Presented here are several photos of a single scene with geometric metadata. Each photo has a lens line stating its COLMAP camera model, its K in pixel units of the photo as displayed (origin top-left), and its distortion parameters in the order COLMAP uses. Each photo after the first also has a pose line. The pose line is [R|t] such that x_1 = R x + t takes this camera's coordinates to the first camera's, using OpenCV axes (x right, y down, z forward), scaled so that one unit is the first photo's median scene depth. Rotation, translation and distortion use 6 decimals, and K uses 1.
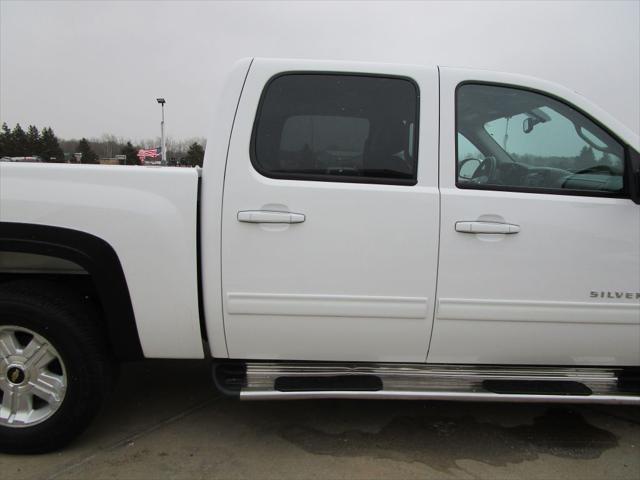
lens RADIAL K [[446.8, 0, 318.7], [0, 446.8, 246.4], [0, 0, 1]] dist [-0.030455, 0.003380]
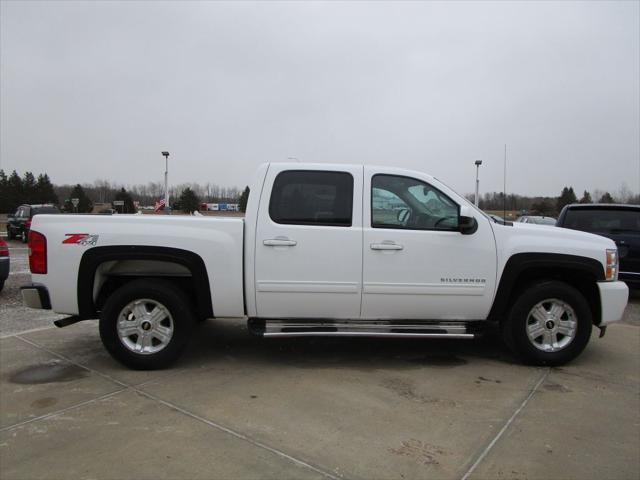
lens RADIAL K [[441.8, 0, 320.0], [0, 441.8, 240.0], [0, 0, 1]] dist [-0.039822, 0.000867]
pose [[0.999627, -0.010076, 0.025364, 0.024151], [0.012766, 0.994044, -0.108226, 0.133903], [-0.024123, 0.108510, 0.993803, -0.945374]]
